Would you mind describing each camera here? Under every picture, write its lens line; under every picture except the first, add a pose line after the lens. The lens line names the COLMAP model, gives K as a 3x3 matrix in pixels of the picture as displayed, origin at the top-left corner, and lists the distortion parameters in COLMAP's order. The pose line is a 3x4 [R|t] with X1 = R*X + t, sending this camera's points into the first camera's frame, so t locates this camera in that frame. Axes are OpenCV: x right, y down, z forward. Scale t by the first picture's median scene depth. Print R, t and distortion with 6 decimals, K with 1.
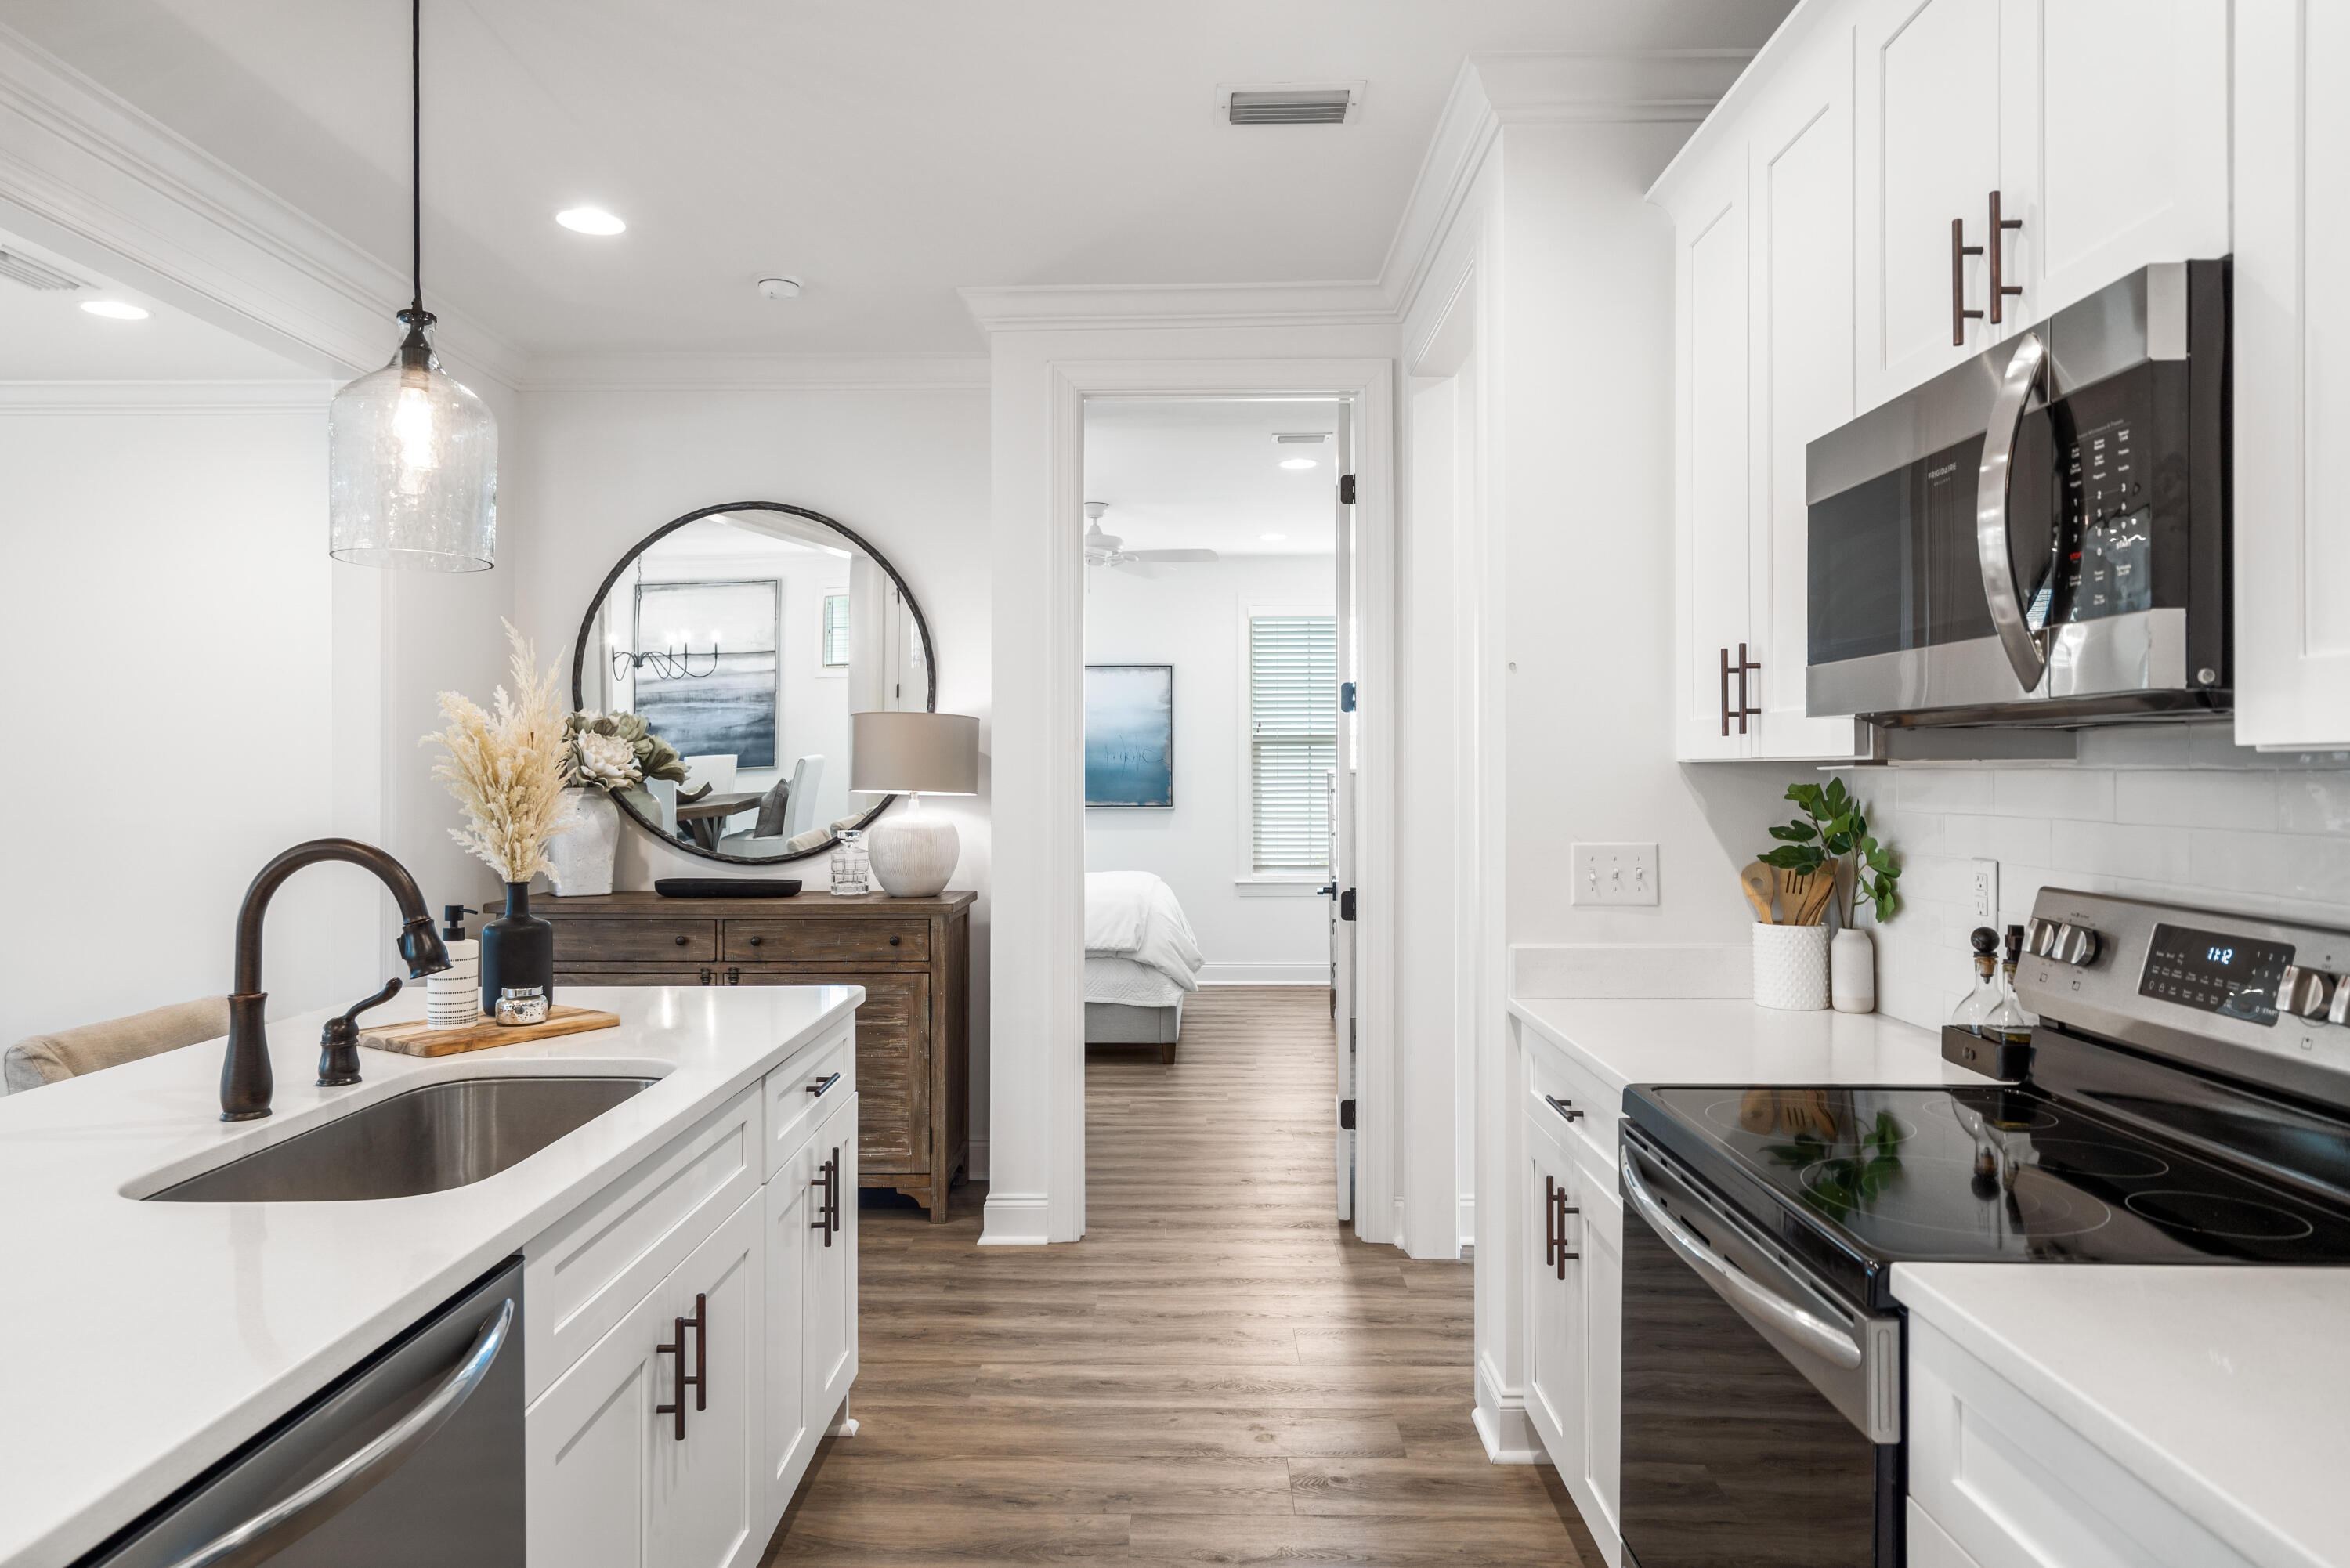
lens RADIAL K [[1464.3, 0, 1173.4], [0, 1464.3, 763.9], [0, 0, 1]] dist [0.009149, 0.001574]
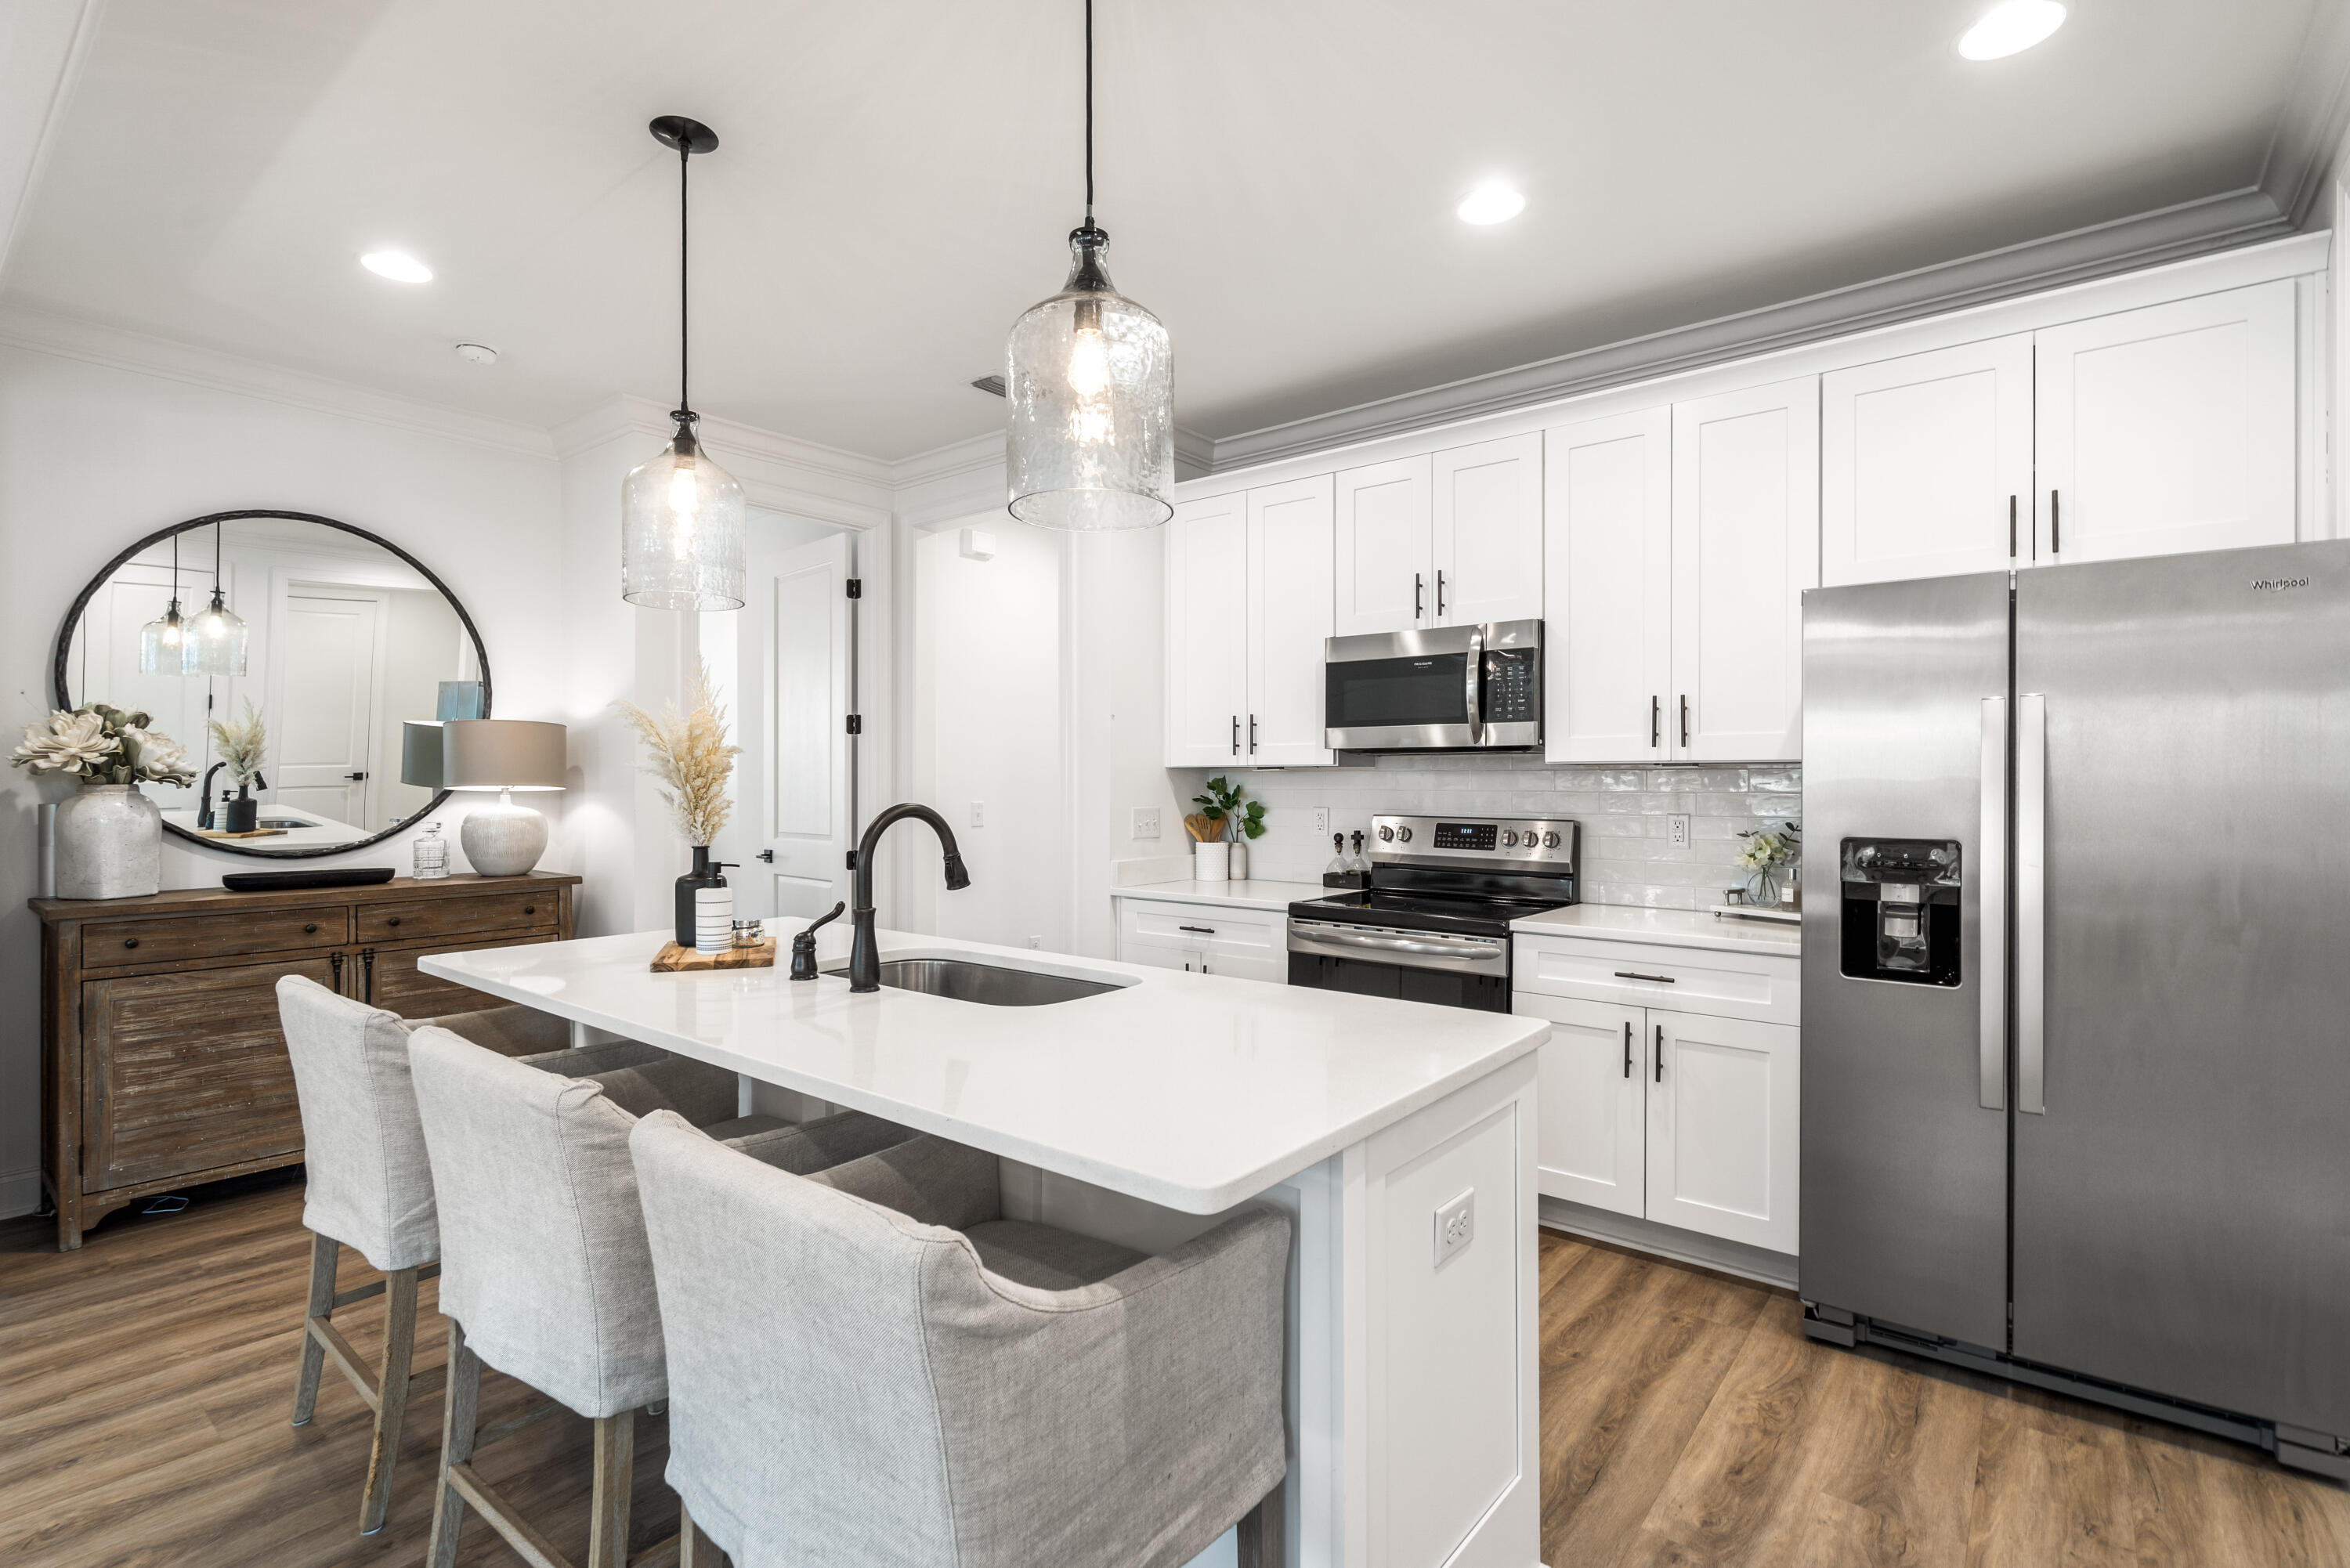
lens RADIAL K [[1091.6, 0, 1173.1], [0, 1091.6, 789.4], [0, 0, 1]] dist [-0.003069, -0.000272]
pose [[0.619673, -0.004290, 0.784848, -0.893018], [-0.005423, 0.999938, 0.009748, 0.015257], [-0.784841, -0.010297, 0.619611, 0.045966]]
